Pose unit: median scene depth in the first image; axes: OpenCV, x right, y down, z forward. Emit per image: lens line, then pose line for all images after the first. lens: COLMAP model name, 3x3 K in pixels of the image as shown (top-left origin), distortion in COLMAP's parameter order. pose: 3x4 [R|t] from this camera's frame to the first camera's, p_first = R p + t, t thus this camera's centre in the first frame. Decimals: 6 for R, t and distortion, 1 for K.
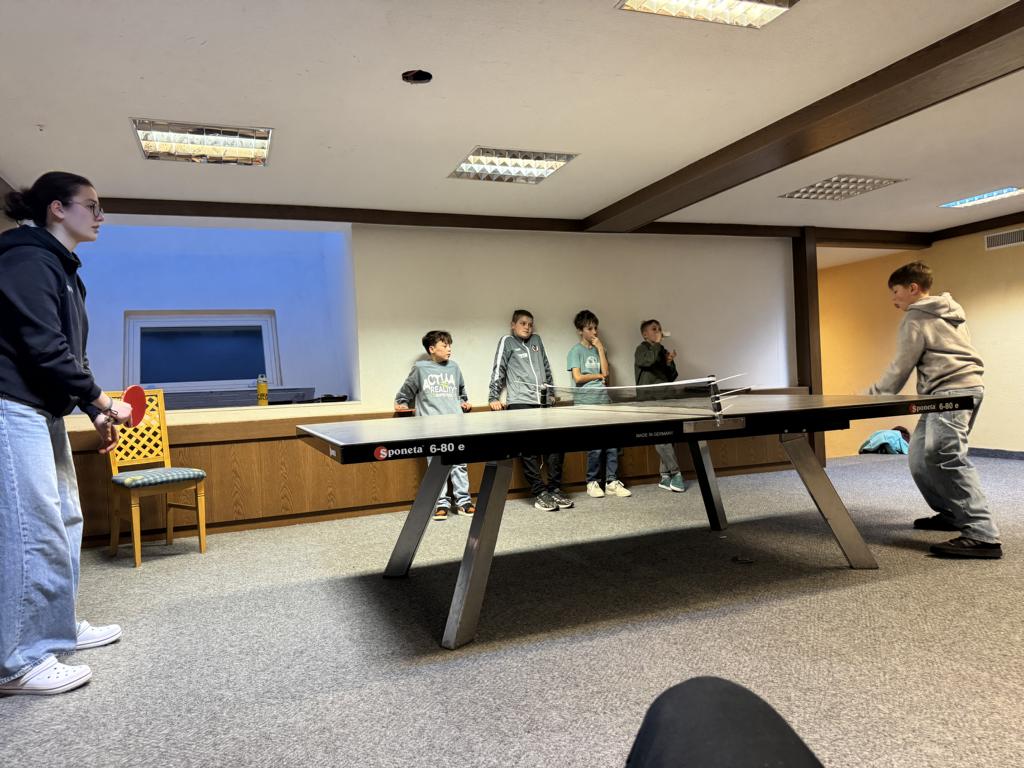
lens RADIAL K [[729.0, 0, 509.6], [0, 729.0, 384.6], [0, 0, 1]] dist [0.032595, -0.035966]
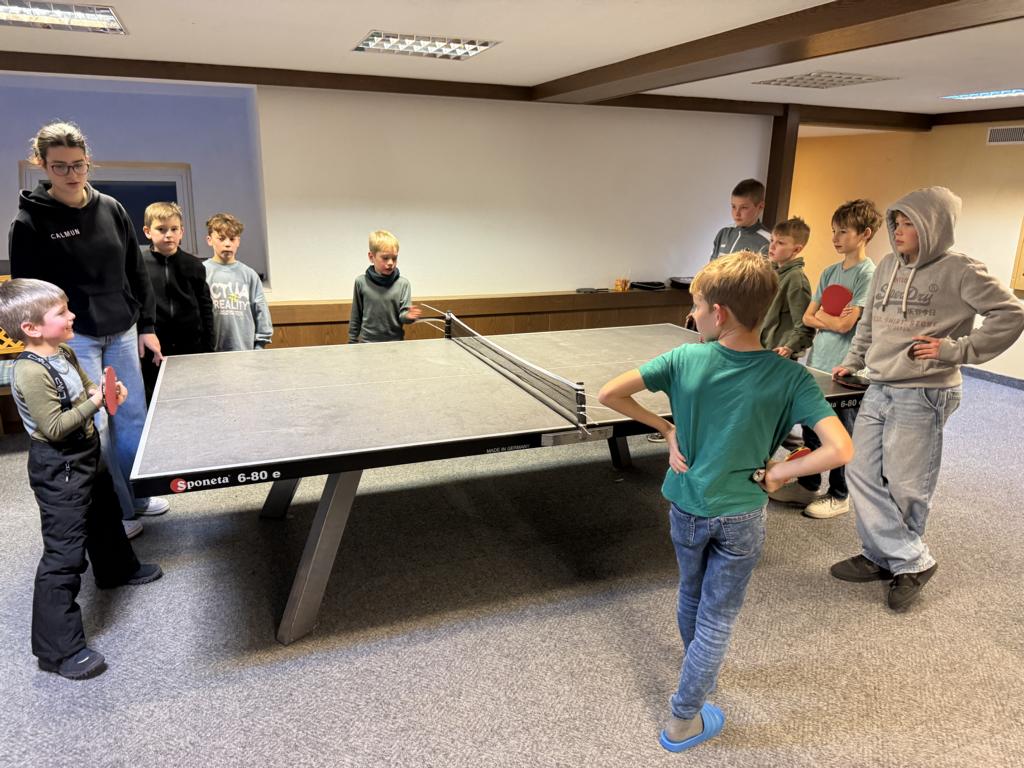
lens RADIAL K [[729.0, 0, 510.6], [0, 729.0, 383.8], [0, 0, 1]] dist [0.032595, -0.035966]
pose [[0.998048, 0.061514, 0.010758, 0.189917], [-0.062146, 0.961457, 0.267840, -0.258671], [0.006132, -0.267986, 0.963403, 0.136128]]
